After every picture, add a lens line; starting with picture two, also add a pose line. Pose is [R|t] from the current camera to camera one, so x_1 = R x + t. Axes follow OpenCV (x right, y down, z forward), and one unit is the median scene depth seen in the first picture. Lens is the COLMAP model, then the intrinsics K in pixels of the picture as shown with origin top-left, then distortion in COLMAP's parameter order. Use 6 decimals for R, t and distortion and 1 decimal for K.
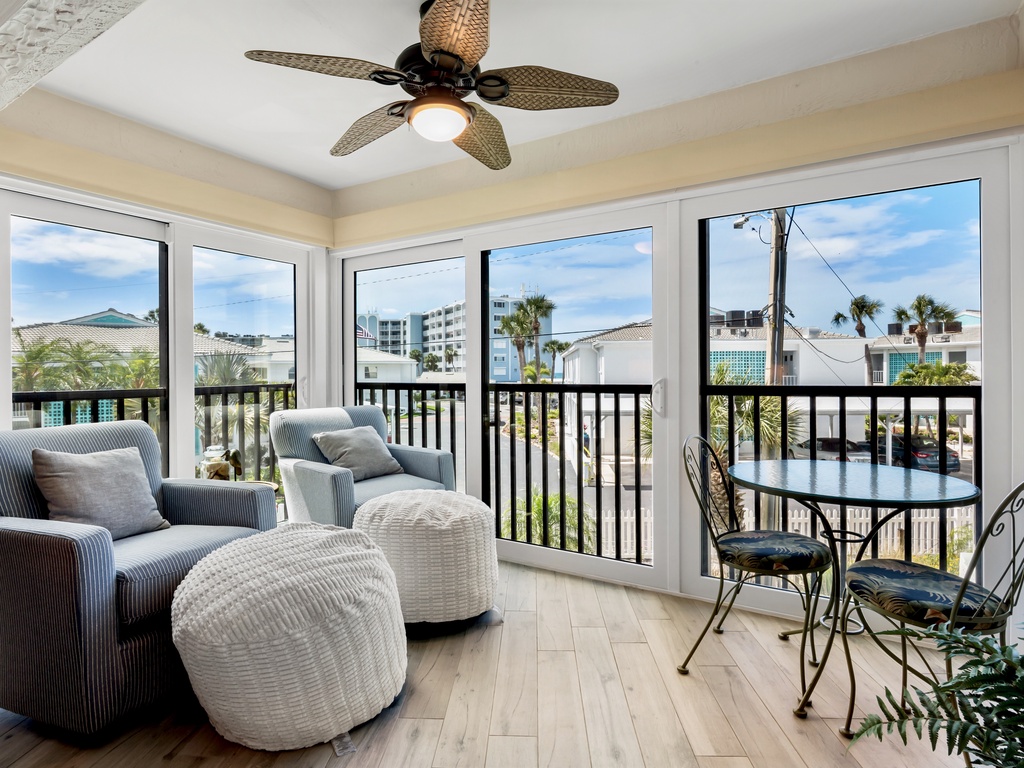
lens RADIAL K [[574.2, 0, 511.6], [0, 574.2, 382.9], [0, 0, 1]] dist [-0.009874, 0.003403]
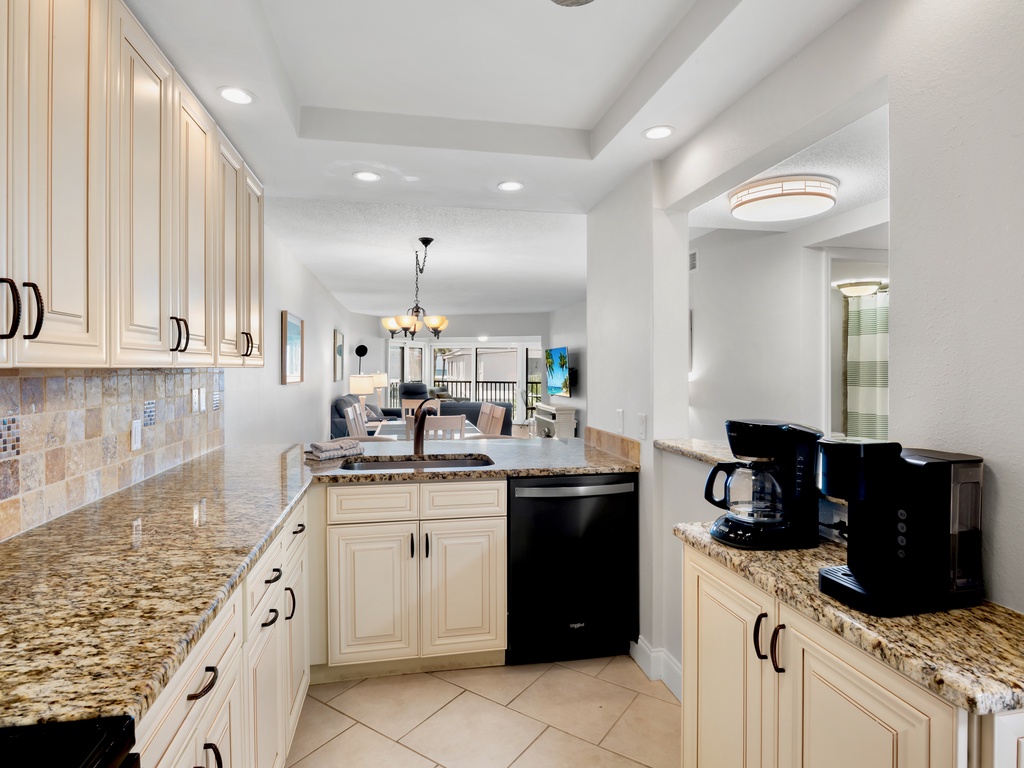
lens RADIAL K [[574.2, 0, 511.4], [0, 574.2, 378.1], [0, 0, 1]] dist [-0.009874, 0.003403]
pose [[0.971085, 0.011341, 0.238463, -0.237801], [-0.010699, 0.999935, -0.003988, -0.001525], [-0.238492, 0.001322, 0.971144, -0.902031]]
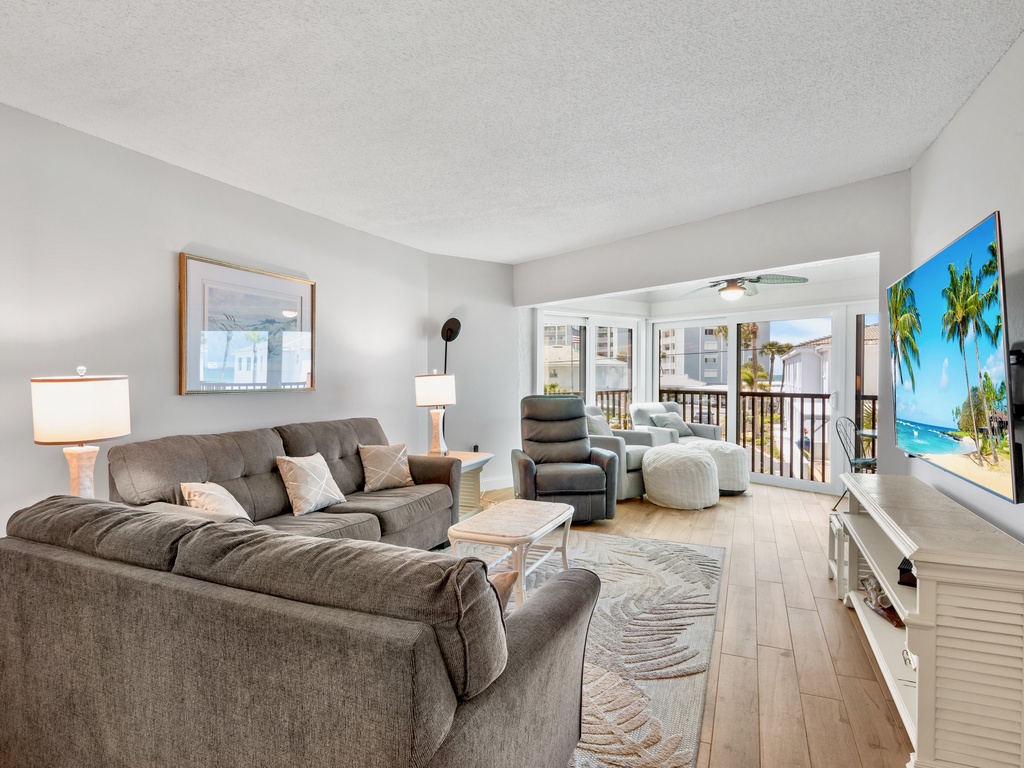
lens RADIAL K [[574.2, 0, 517.1], [0, 574.2, 383.4], [0, 0, 1]] dist [-0.009874, 0.003403]
pose [[0.941103, 0.010892, -0.337944, -0.025540], [-0.011460, 0.999934, 0.000313, -0.005165], [0.337925, 0.003578, 0.941166, -0.290074]]
